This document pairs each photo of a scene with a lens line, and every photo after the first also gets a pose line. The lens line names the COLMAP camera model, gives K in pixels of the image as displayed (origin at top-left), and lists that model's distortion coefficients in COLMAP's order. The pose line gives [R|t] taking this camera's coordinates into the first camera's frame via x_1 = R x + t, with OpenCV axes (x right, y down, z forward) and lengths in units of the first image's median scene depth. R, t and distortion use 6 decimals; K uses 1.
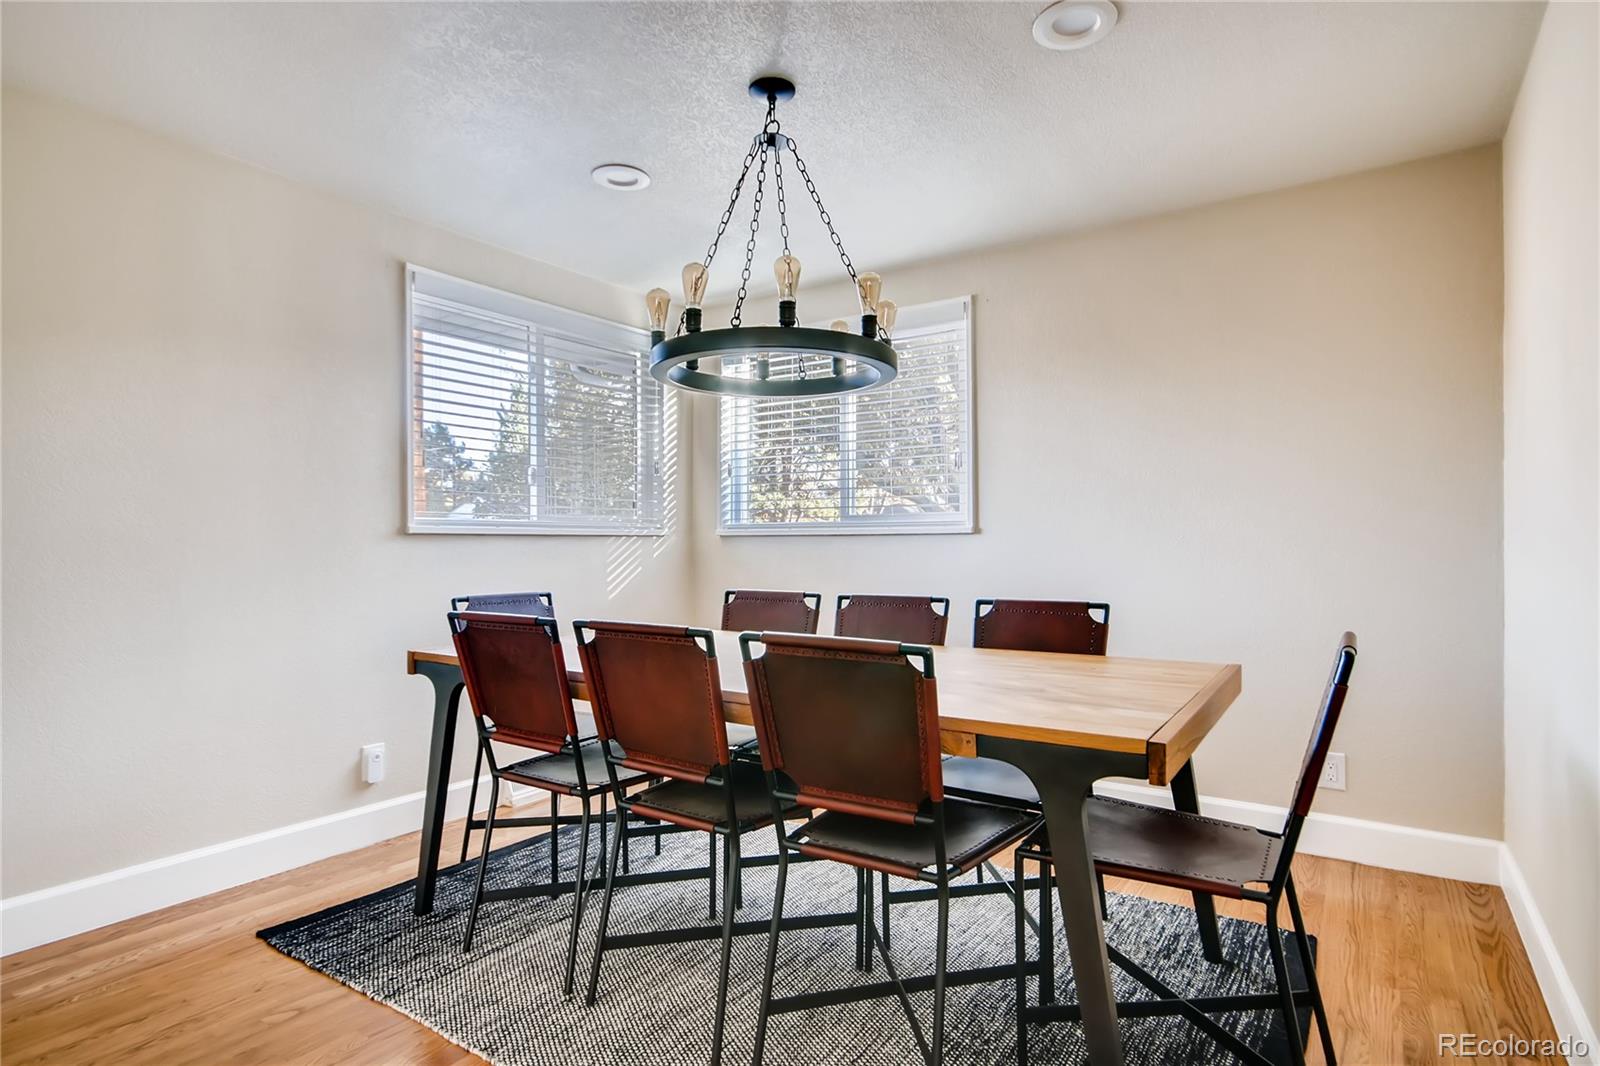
lens RADIAL K [[843.3, 0, 795.5], [0, 843.3, 540.1], [0, 0, 1]] dist [-0.006944, 0.015360]
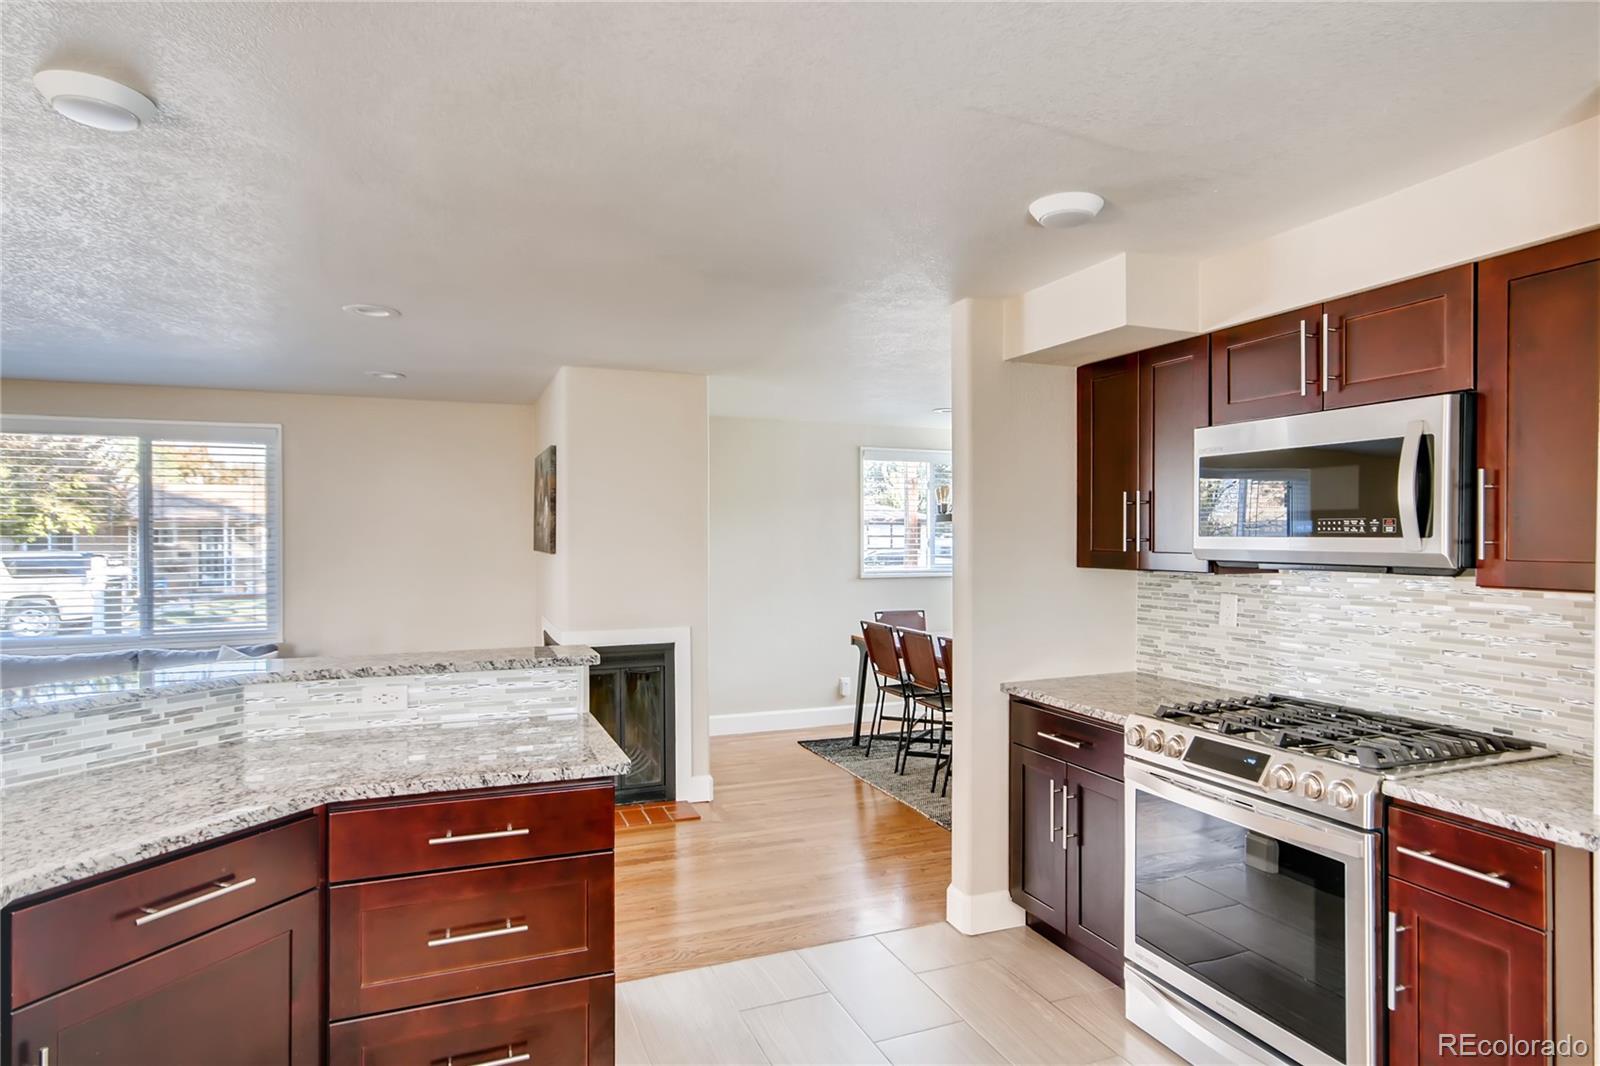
lens RADIAL K [[889.5, 0, 807.3], [0, 889.5, 531.7], [0, 0, 1]] dist [-0.002302, -0.000040]
pose [[0.835595, -0.000159, -0.549346, 0.877146], [0.001848, 0.999995, 0.002523, -0.179550], [0.549343, -0.003123, 0.835591, -1.249129]]
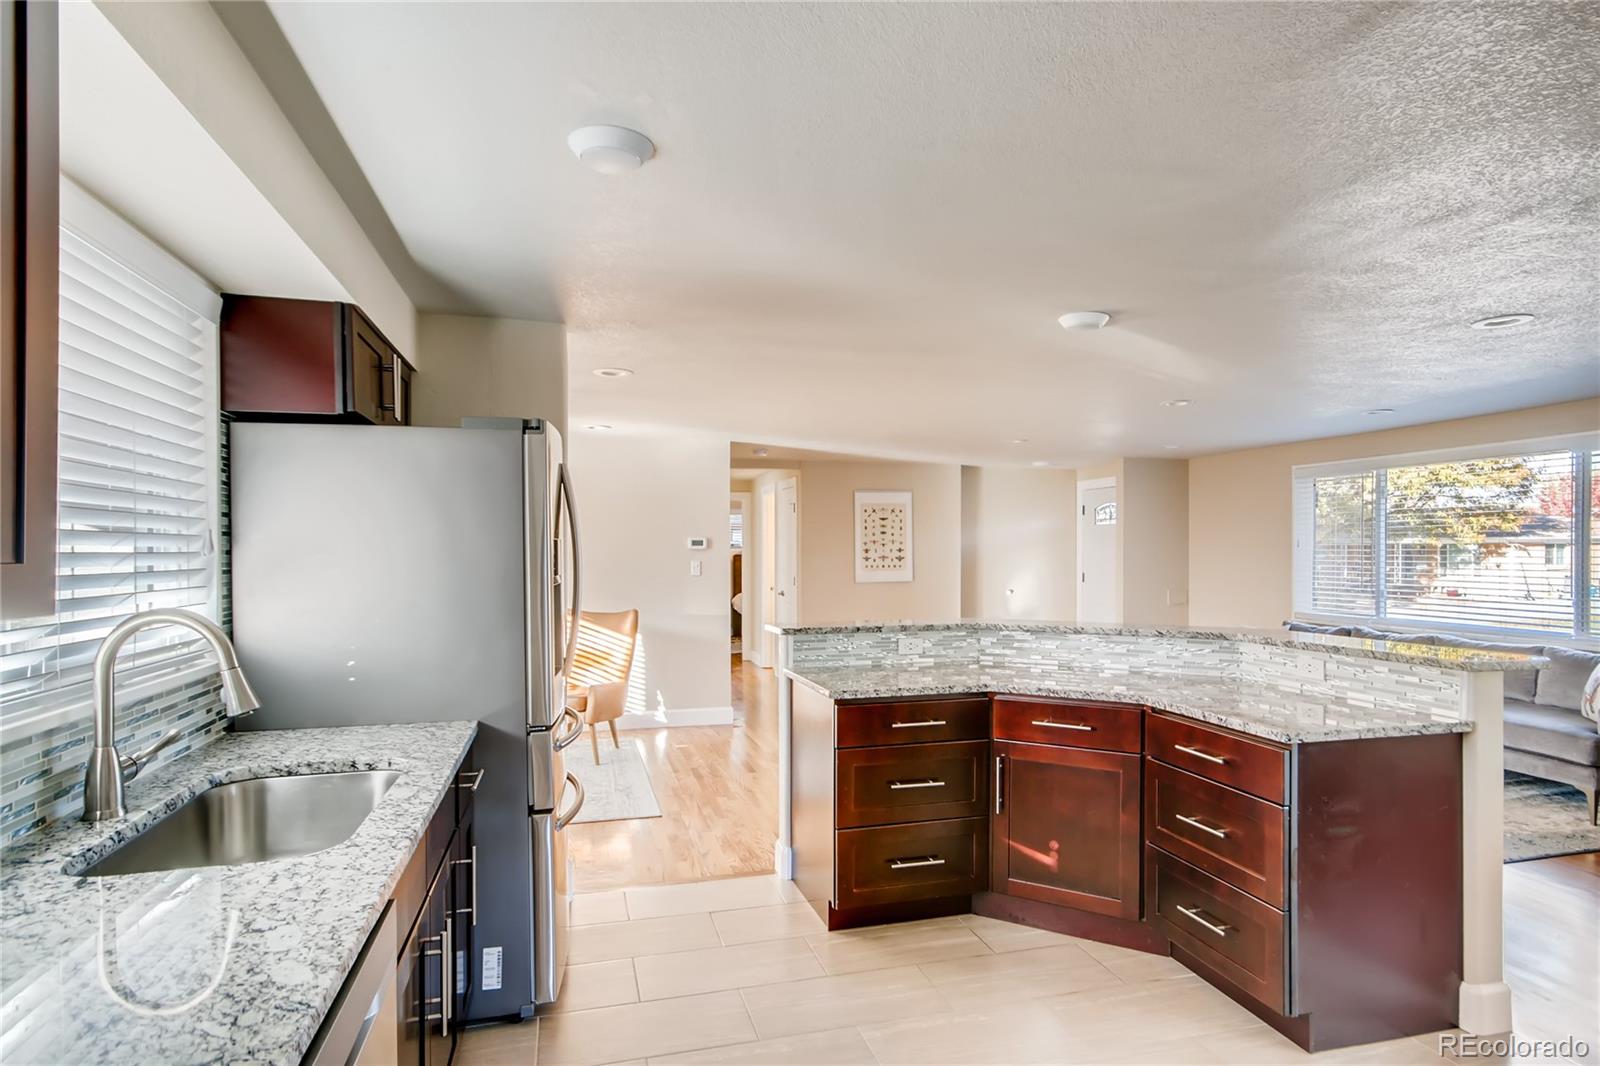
lens RADIAL K [[843.3, 0, 809.4], [0, 843.3, 585.2], [0, 0, 1]] dist [-0.006944, 0.015360]
pose [[-0.645828, 0.037625, -0.762555, 1.354895], [0.016294, 0.999237, 0.035503, -0.164147], [0.763309, 0.010504, -0.645948, -0.379600]]
